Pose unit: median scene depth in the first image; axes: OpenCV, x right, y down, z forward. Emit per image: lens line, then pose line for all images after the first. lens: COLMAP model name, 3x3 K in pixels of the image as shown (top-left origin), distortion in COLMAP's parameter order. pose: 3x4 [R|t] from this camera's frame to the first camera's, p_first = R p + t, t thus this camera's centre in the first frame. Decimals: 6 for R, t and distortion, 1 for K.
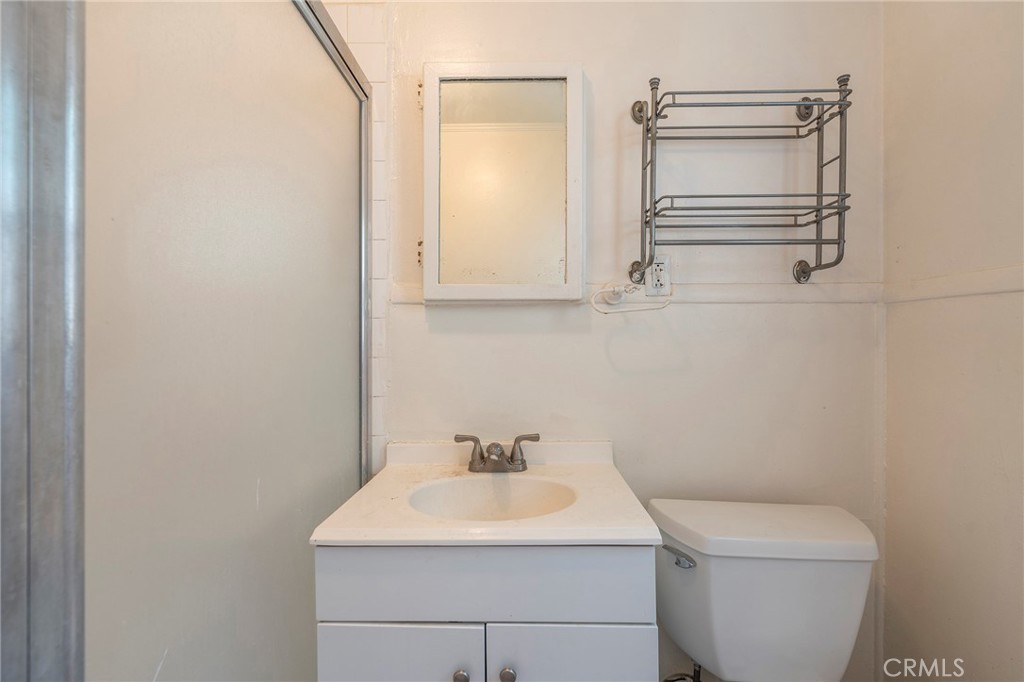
lens RADIAL K [[416.2, 0, 513.6], [0, 416.2, 335.1], [0, 0, 1]] dist [-0.000339, -0.000693]
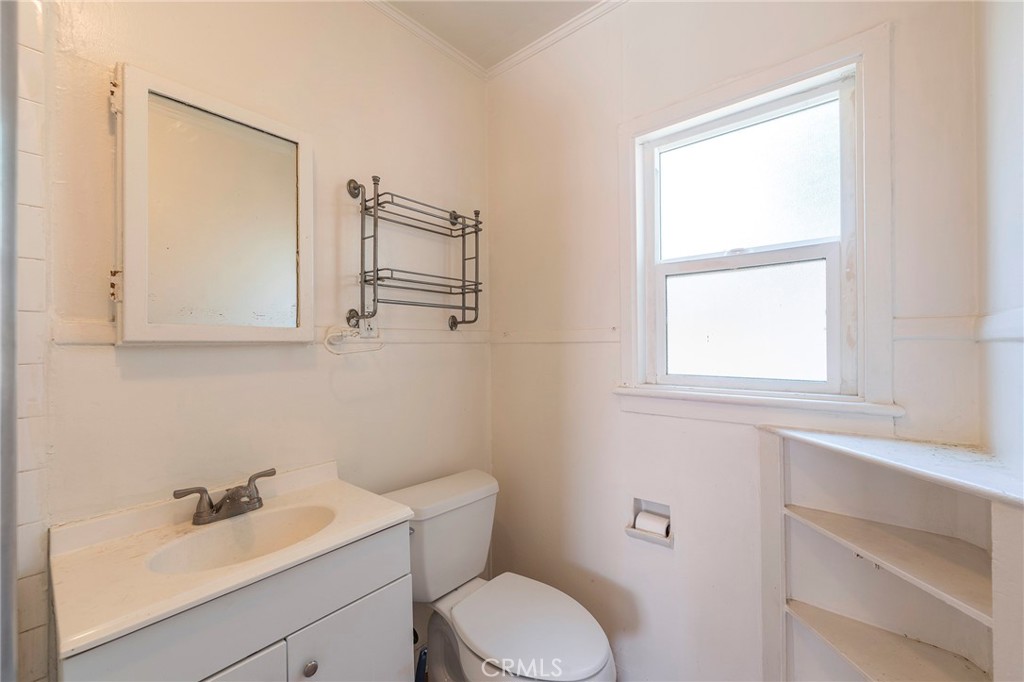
lens RADIAL K [[407.3, 0, 512.0], [0, 407.3, 341.0], [0, 0, 1]] dist [-0.000190, -0.000237]
pose [[0.630768, 0.003177, 0.775965, -0.360528], [0.008105, 0.999910, -0.010682, -0.070781], [-0.775929, 0.013027, 0.630685, -0.131109]]
